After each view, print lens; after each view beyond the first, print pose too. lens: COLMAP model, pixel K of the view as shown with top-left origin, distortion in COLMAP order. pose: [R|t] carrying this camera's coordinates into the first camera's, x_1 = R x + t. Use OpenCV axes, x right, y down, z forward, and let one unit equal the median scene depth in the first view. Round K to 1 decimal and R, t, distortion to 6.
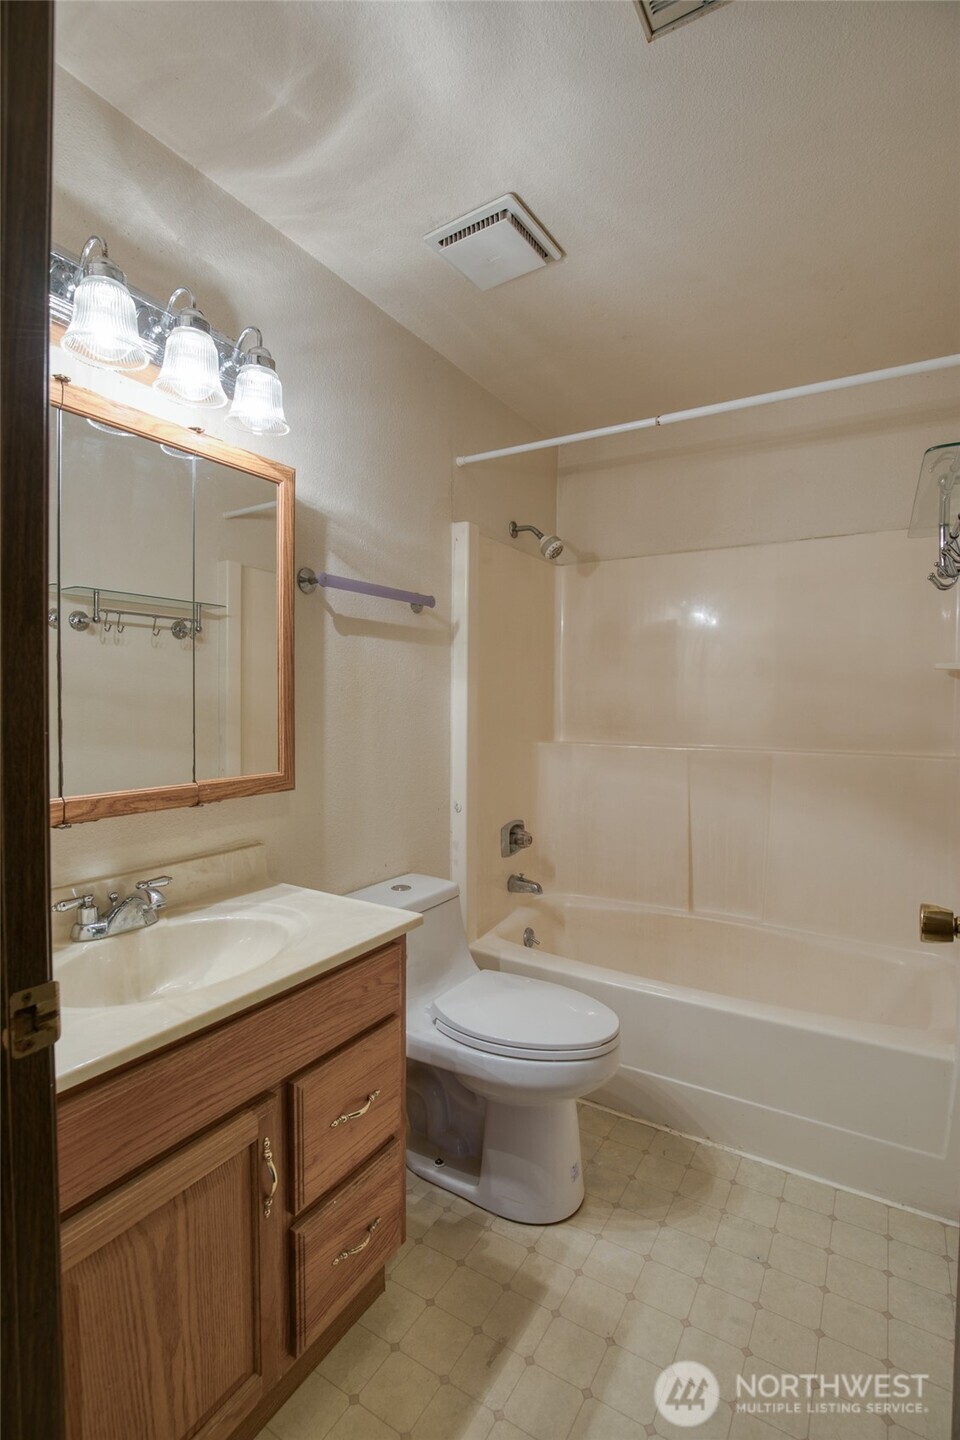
lens RADIAL K [[674.7, 0, 503.5], [0, 674.7, 713.5], [0, 0, 1]] dist [-0.034019, 0.006416]
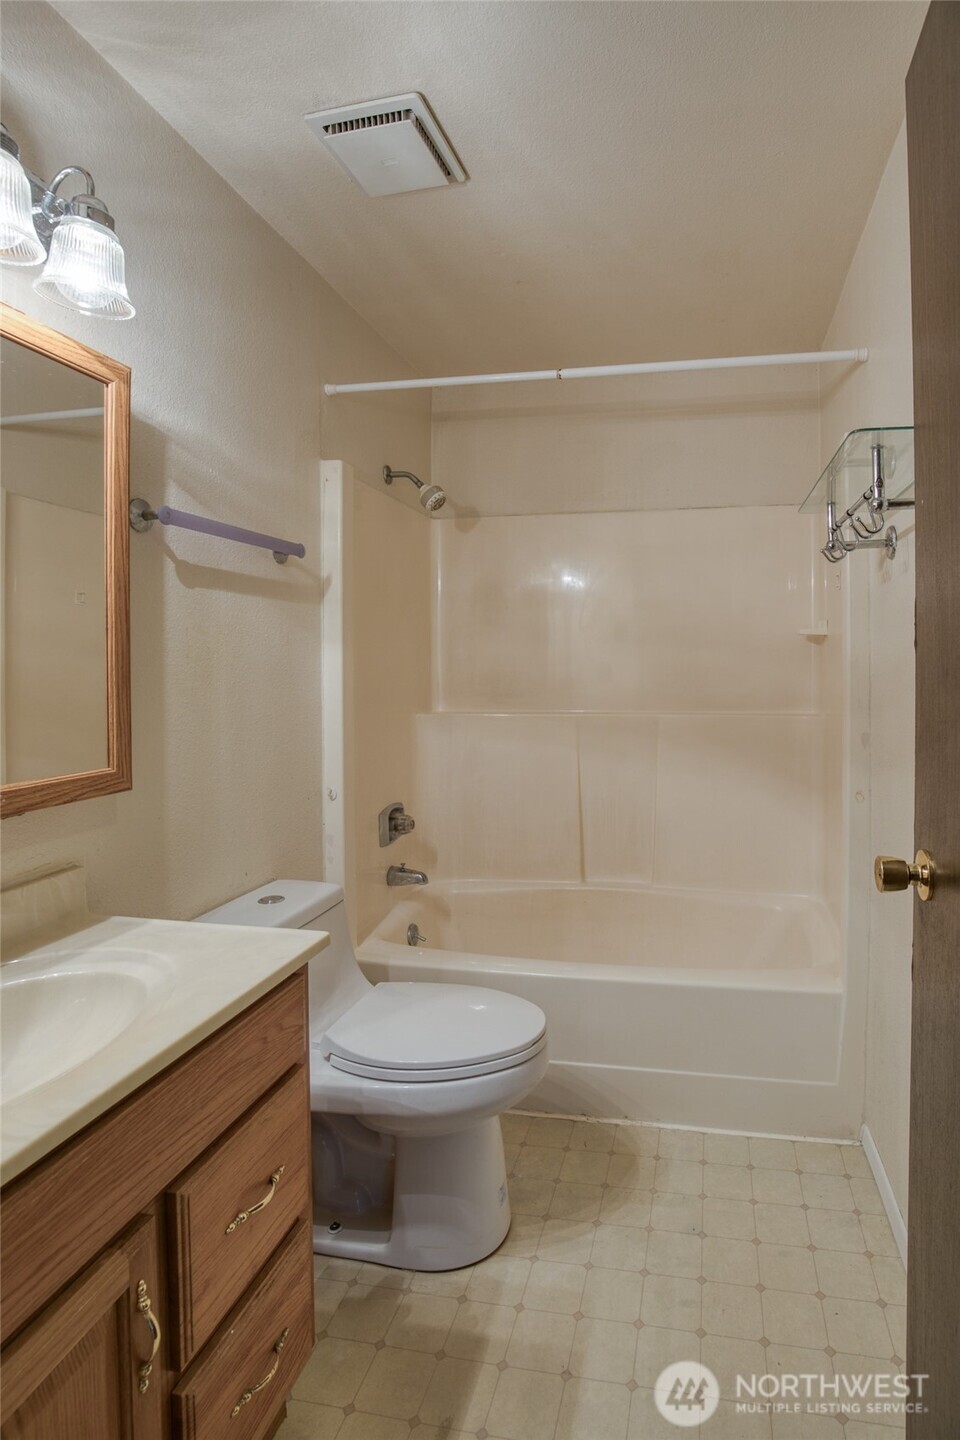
lens RADIAL K [[667.4, 0, 478.7], [0, 667.4, 663.6], [0, 0, 1]] dist [-0.033678, 0.006397]
pose [[0.928596, -0.009934, 0.370959, -0.226268], [0.017069, 0.999727, -0.015956, -0.009769], [-0.370699, 0.021149, 0.928512, 0.166604]]
